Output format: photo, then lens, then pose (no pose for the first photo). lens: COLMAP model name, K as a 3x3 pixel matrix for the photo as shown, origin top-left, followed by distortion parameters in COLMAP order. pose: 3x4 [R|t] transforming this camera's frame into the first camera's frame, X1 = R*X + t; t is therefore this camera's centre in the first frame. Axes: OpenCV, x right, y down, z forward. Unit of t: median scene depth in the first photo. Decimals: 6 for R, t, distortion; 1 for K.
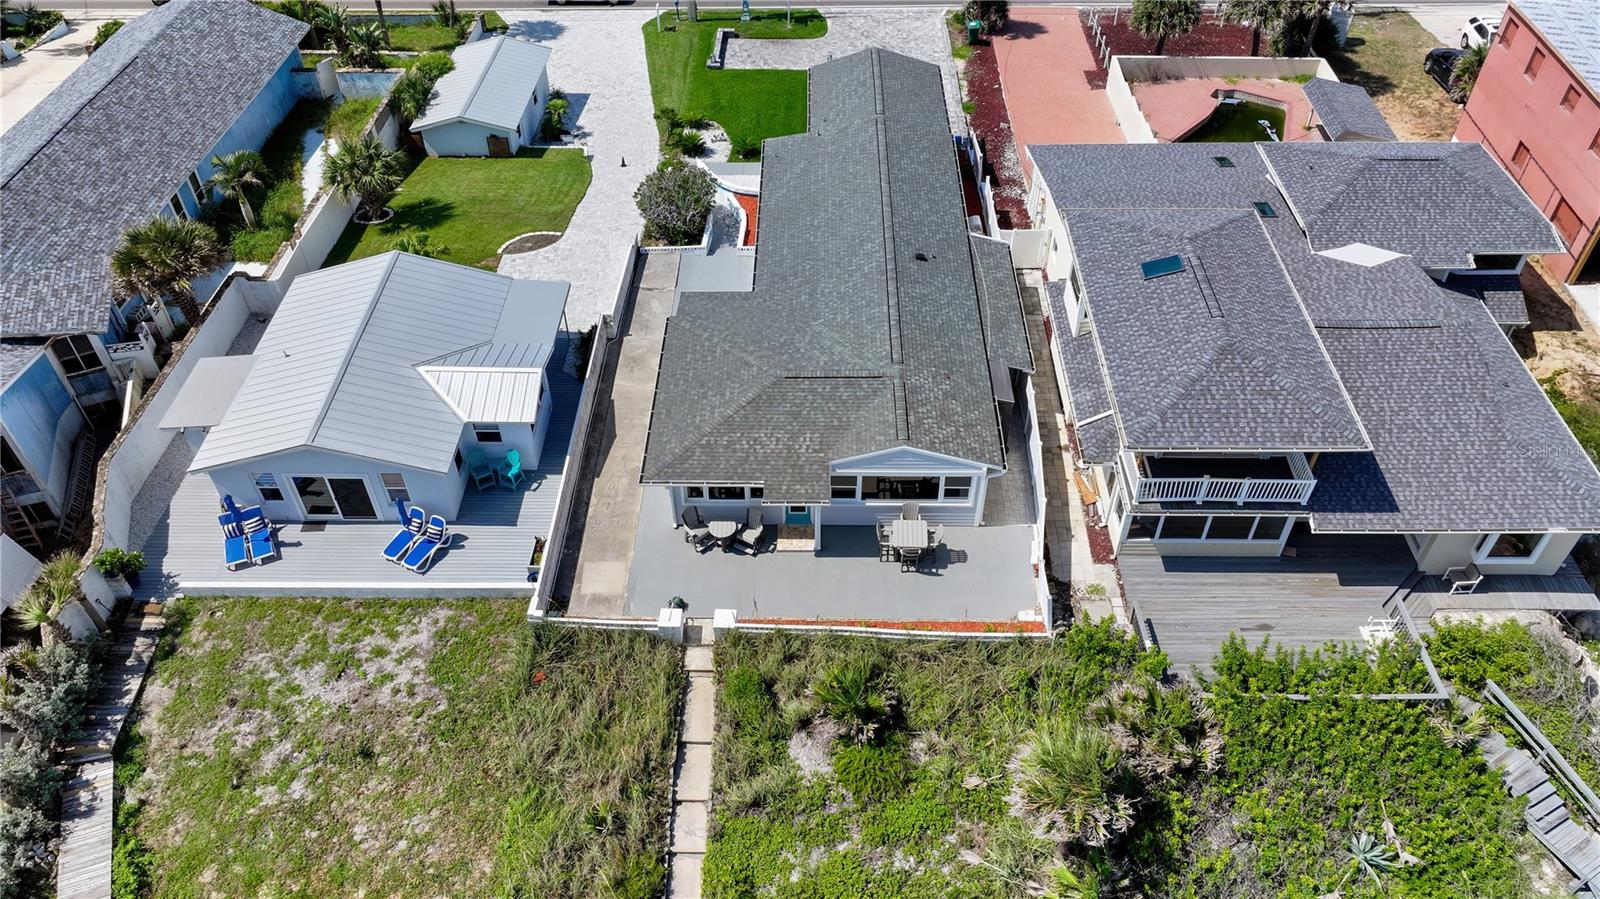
lens RADIAL K [[1107.6, 0, 800.0], [0, 1107.6, 449.5], [0, 0, 1]] dist [-0.020886, 0.033209]
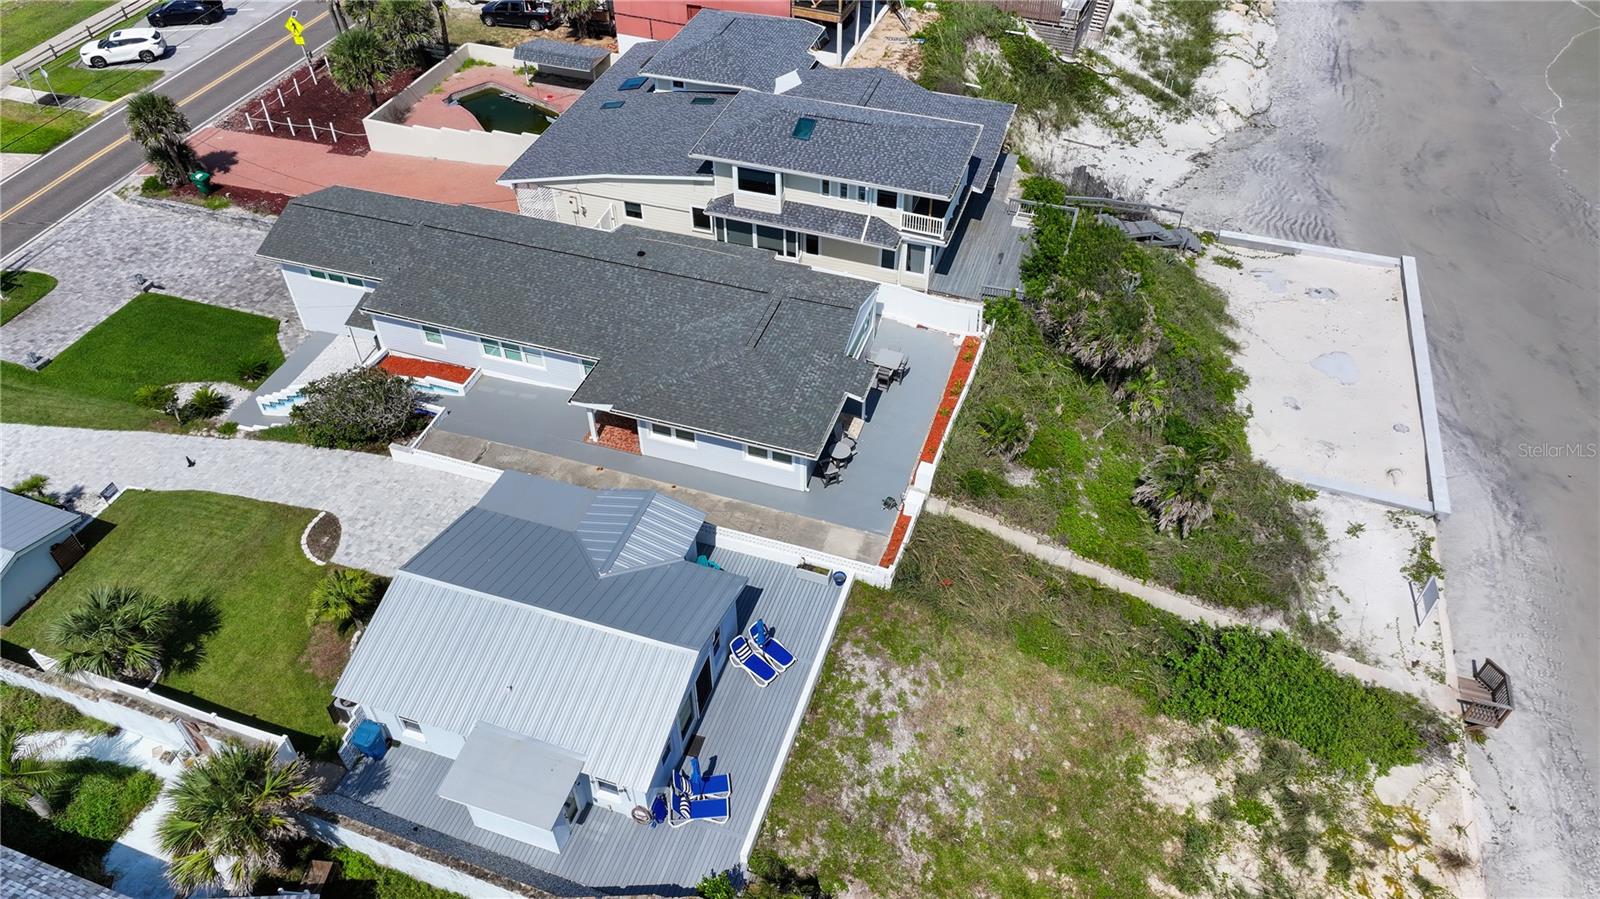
lens RADIAL K [[1107.6, 0, 800.0], [0, 1107.6, 449.5], [0, 0, 1]] dist [-0.020886, 0.033209]
pose [[0.304495, -0.653984, 0.692523, -1.019161], [0.670826, 0.663391, 0.331519, -0.401613], [-0.676222, 0.363617, 0.640708, 0.258323]]
